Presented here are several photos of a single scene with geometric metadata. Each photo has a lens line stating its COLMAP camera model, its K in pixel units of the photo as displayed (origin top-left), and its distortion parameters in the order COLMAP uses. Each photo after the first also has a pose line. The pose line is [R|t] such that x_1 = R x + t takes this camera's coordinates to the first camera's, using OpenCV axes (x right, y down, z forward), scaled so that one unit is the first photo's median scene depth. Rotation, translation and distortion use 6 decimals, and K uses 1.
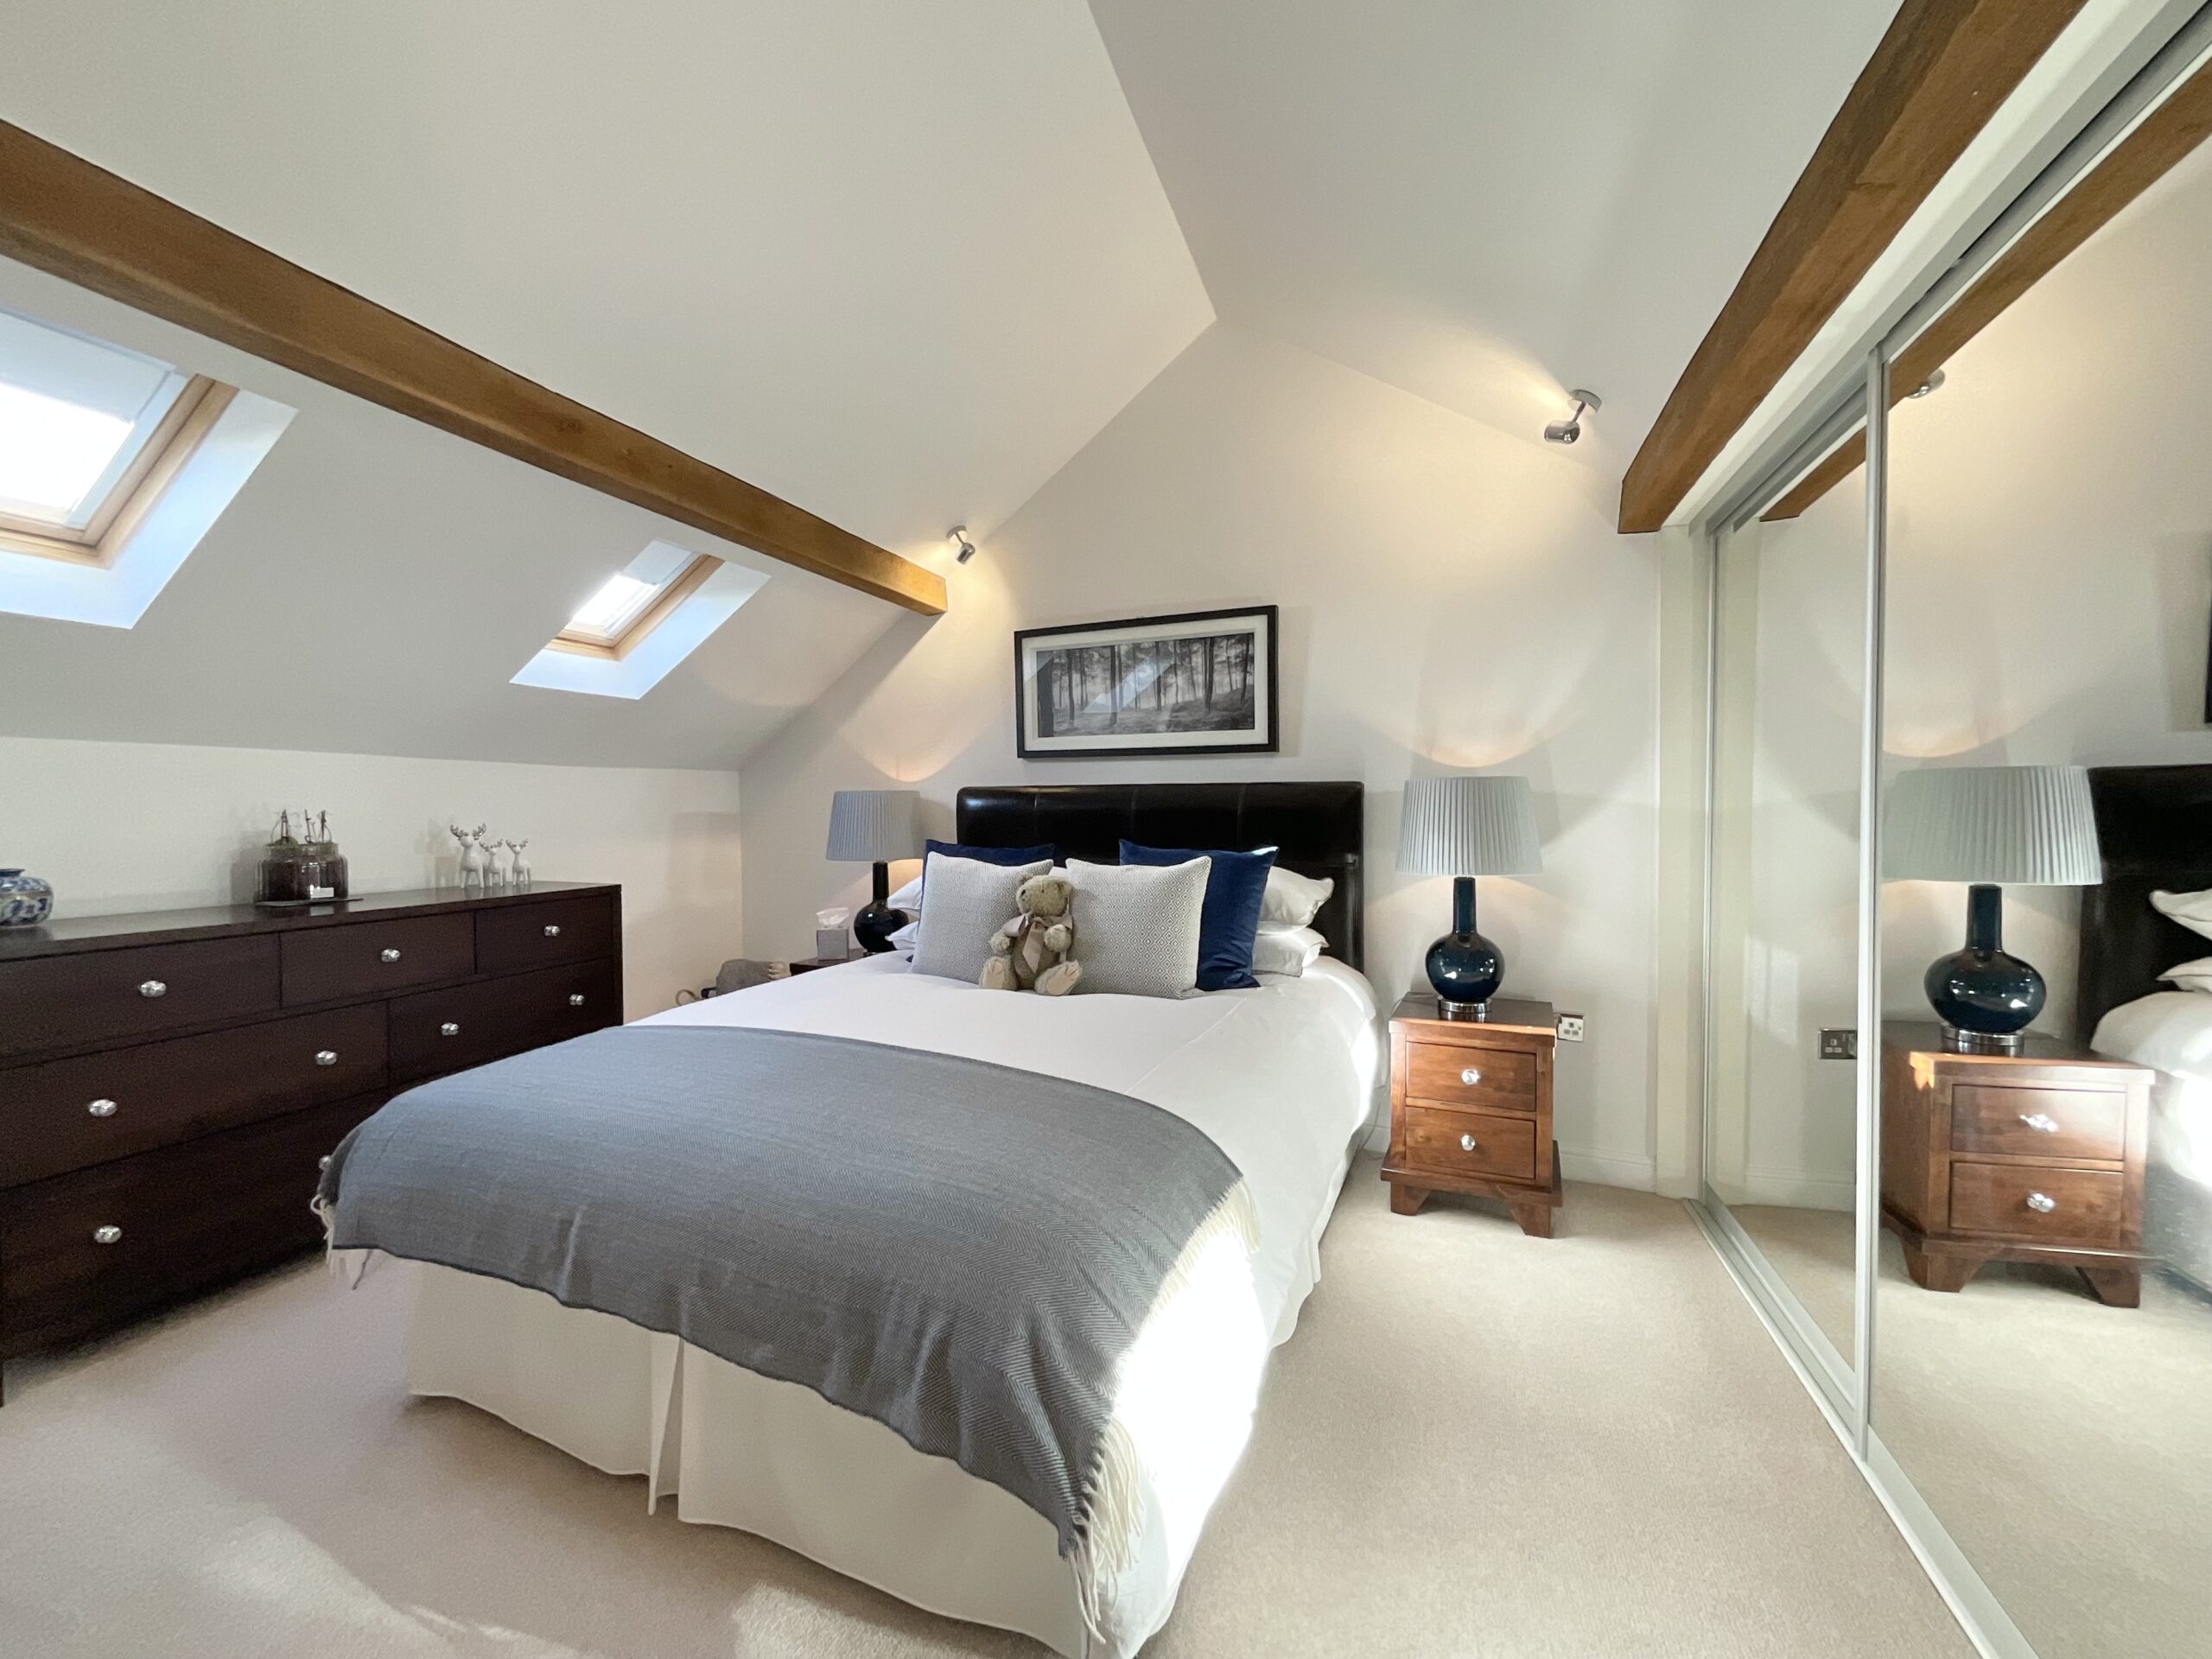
lens RADIAL K [[897.6, 0, 1112.2], [0, 897.6, 827.8], [0, 0, 1]] dist [0.004573, 0.000051]
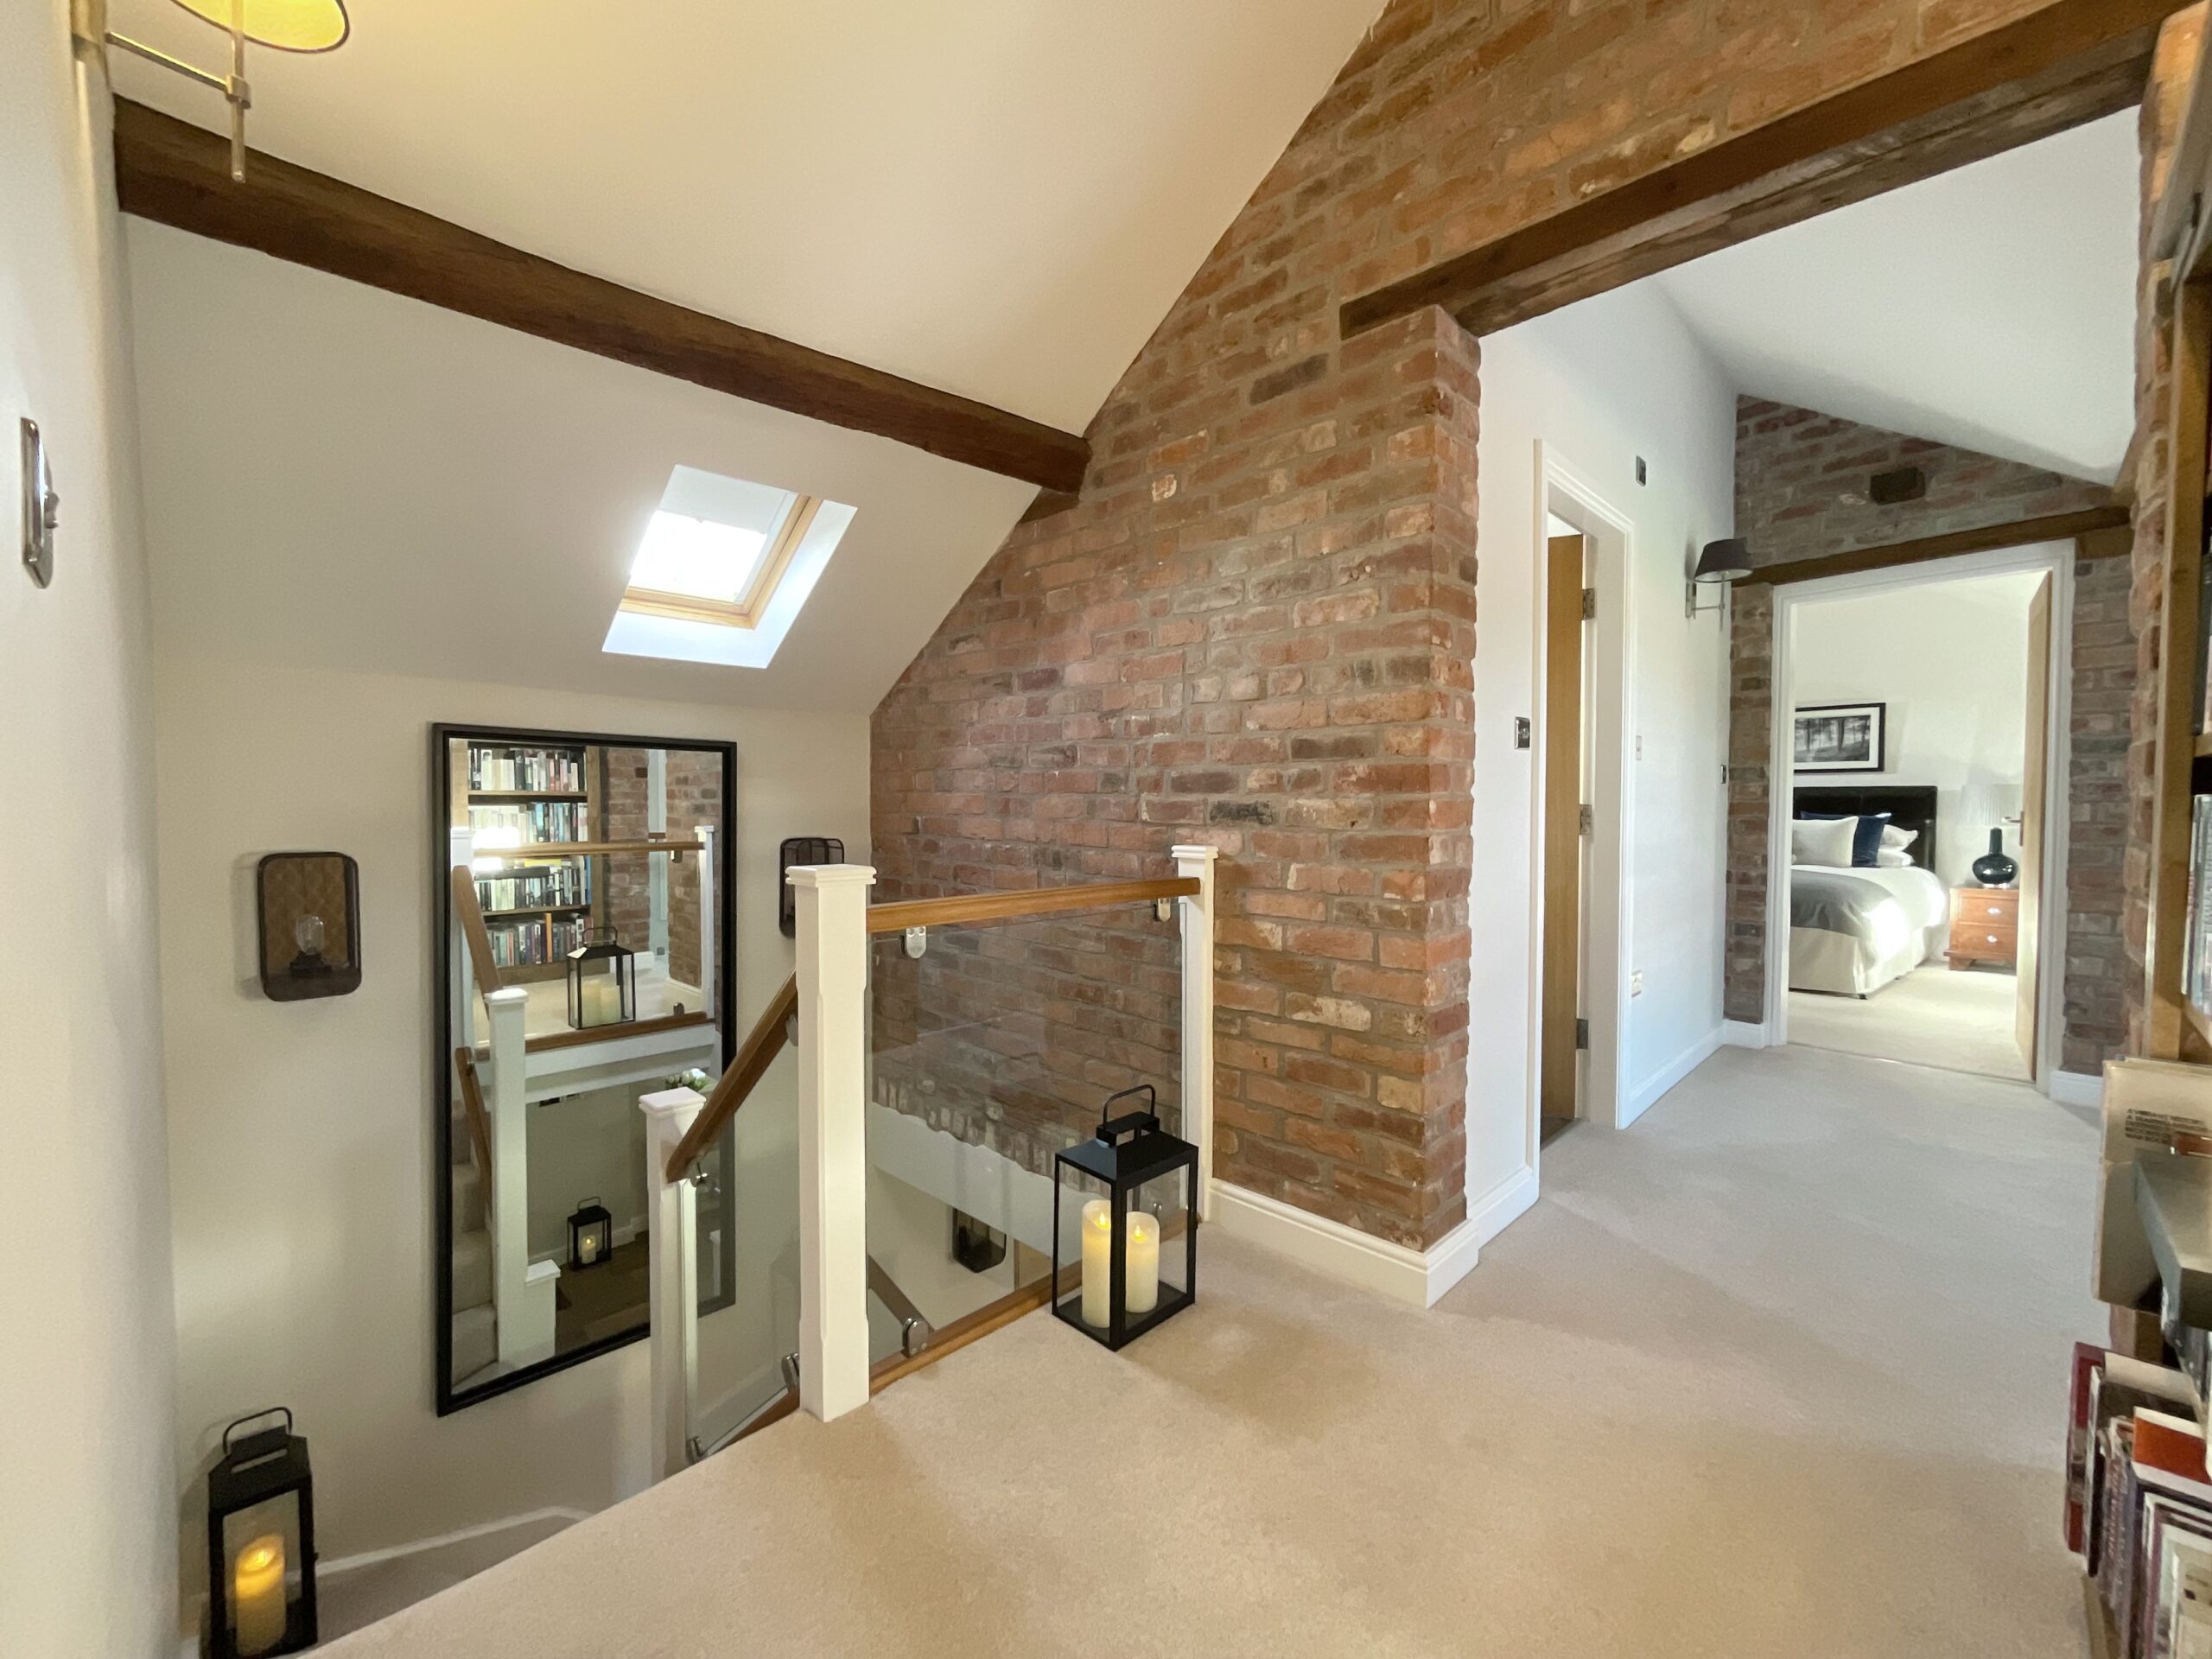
lens RADIAL K [[897.6, 0, 1093.9], [0, 897.6, 831.2], [0, 0, 1]] dist [0.004573, 0.000051]
pose [[0.889638, 0.018246, -0.456302, -0.559818], [-0.011464, 0.999779, 0.017628, 0.043713], [0.456523, -0.010451, 0.889650, -1.943113]]
